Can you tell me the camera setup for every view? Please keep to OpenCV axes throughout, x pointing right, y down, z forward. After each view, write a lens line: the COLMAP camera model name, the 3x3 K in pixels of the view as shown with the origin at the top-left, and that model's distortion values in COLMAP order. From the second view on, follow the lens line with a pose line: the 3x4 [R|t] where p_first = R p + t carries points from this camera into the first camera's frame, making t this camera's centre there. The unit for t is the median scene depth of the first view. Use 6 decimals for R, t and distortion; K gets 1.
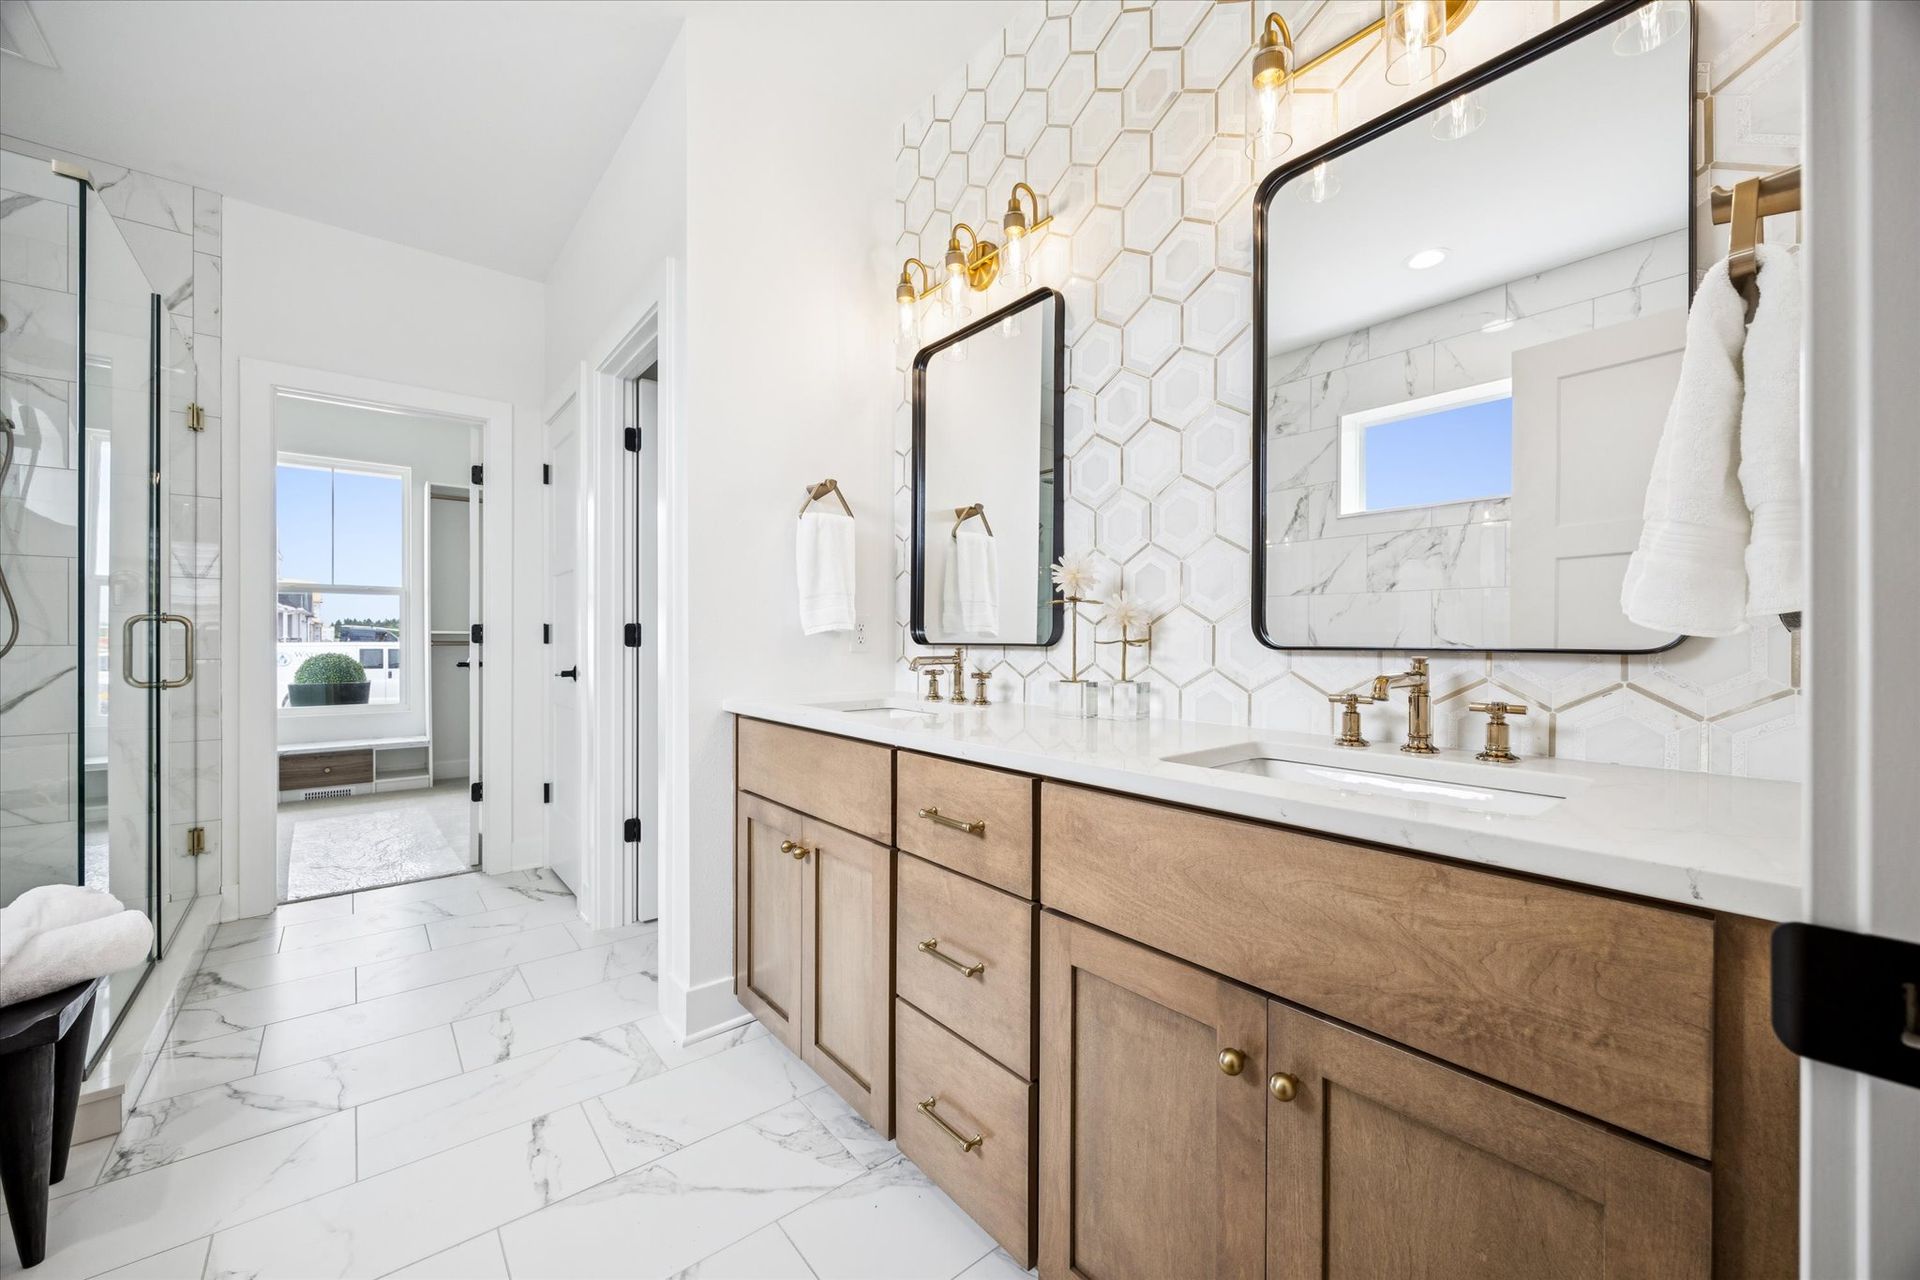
lens RADIAL K [[761.0, 0, 988.0], [0, 761.0, 646.3], [0, 0, 1]] dist [0.000053, -0.000064]
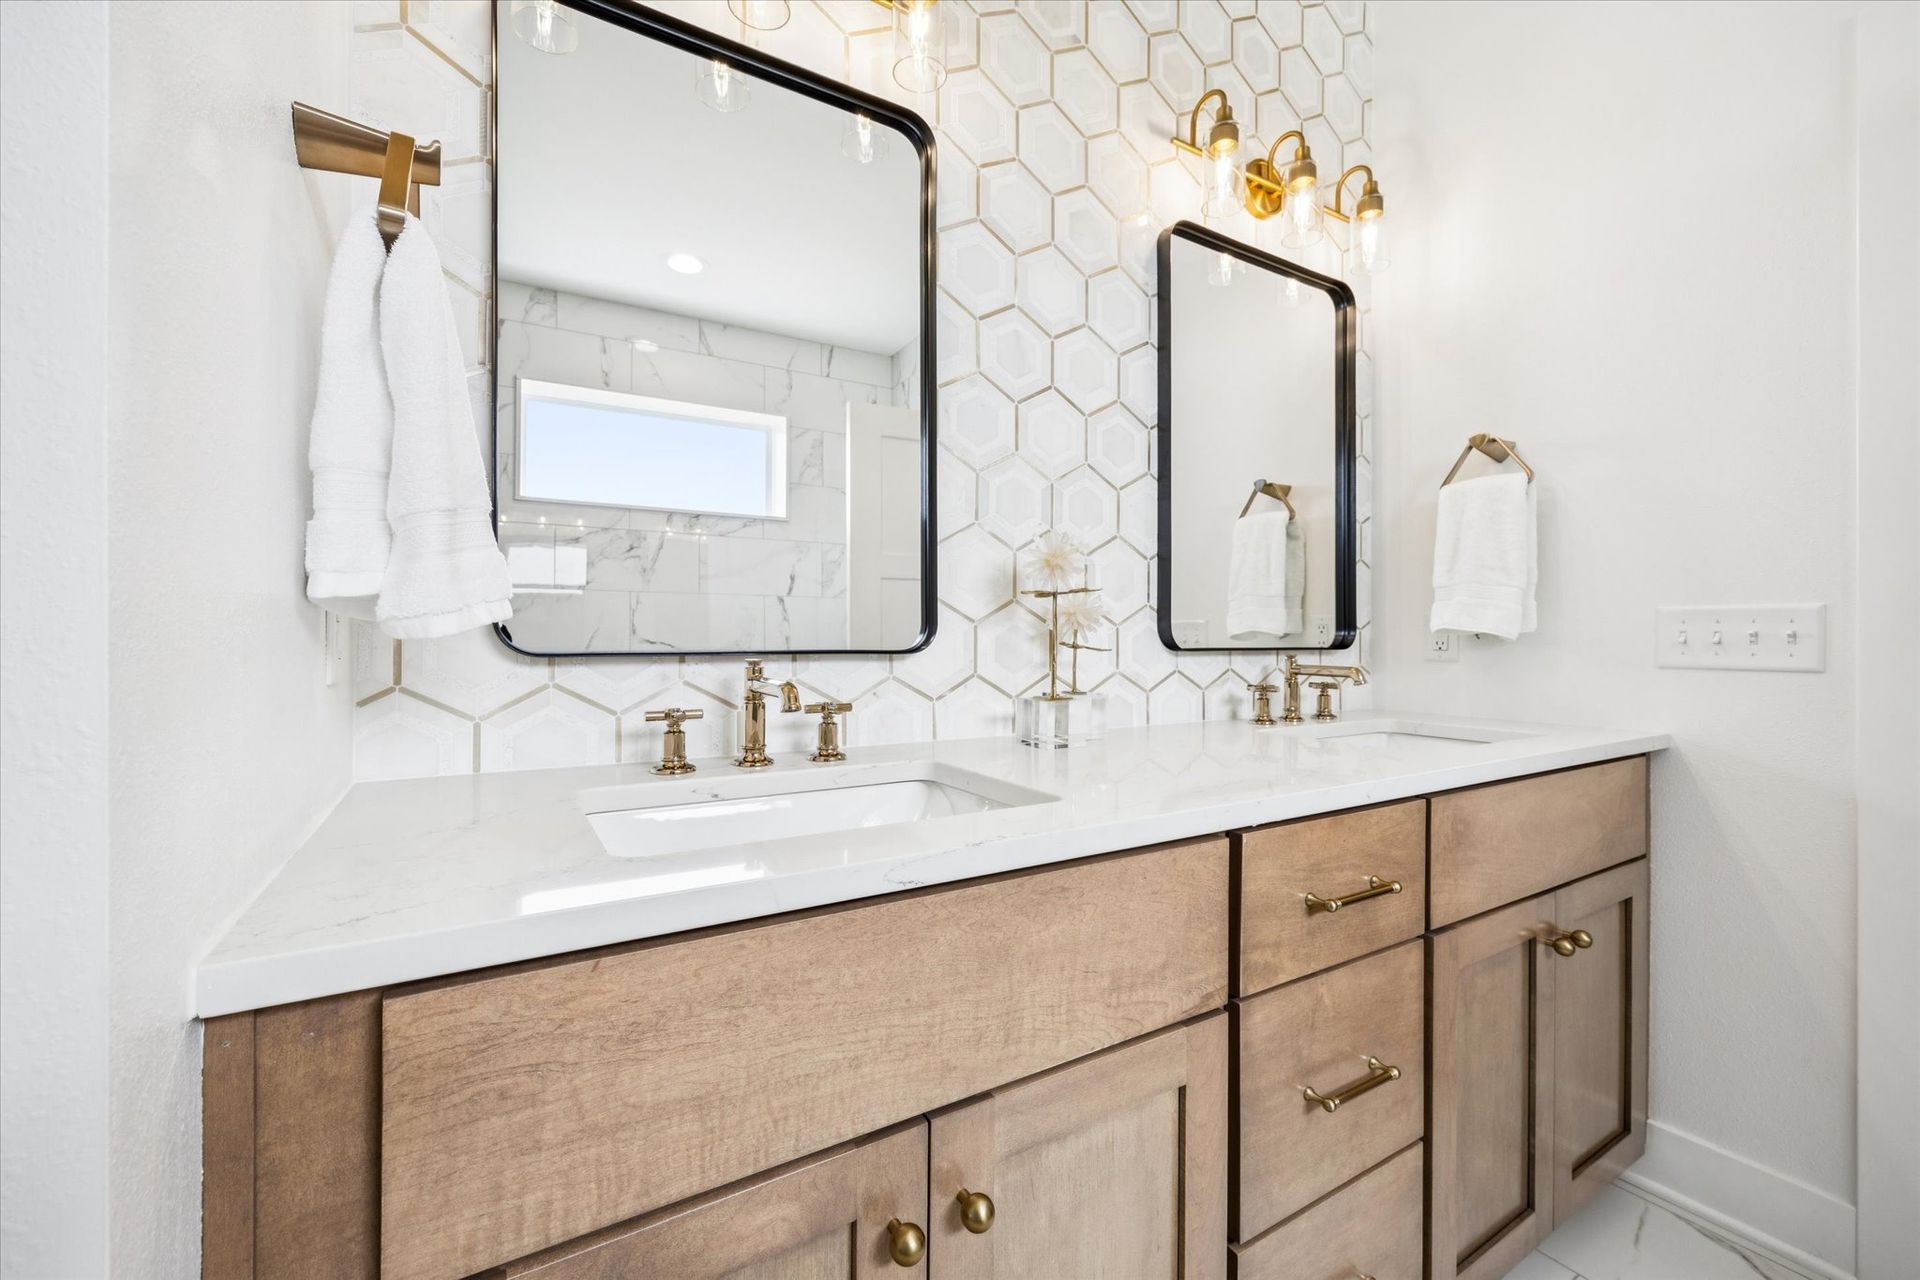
lens RADIAL K [[732.6, 0, 957.1], [0, 732.6, 644.1], [0, 0, 1]] dist [-0.001093, -0.000059]
pose [[0.187485, -0.007515, 0.982239, -0.608571], [0.015120, 0.999874, 0.004764, -0.013905], [-0.982151, 0.013959, 0.187576, 0.939025]]
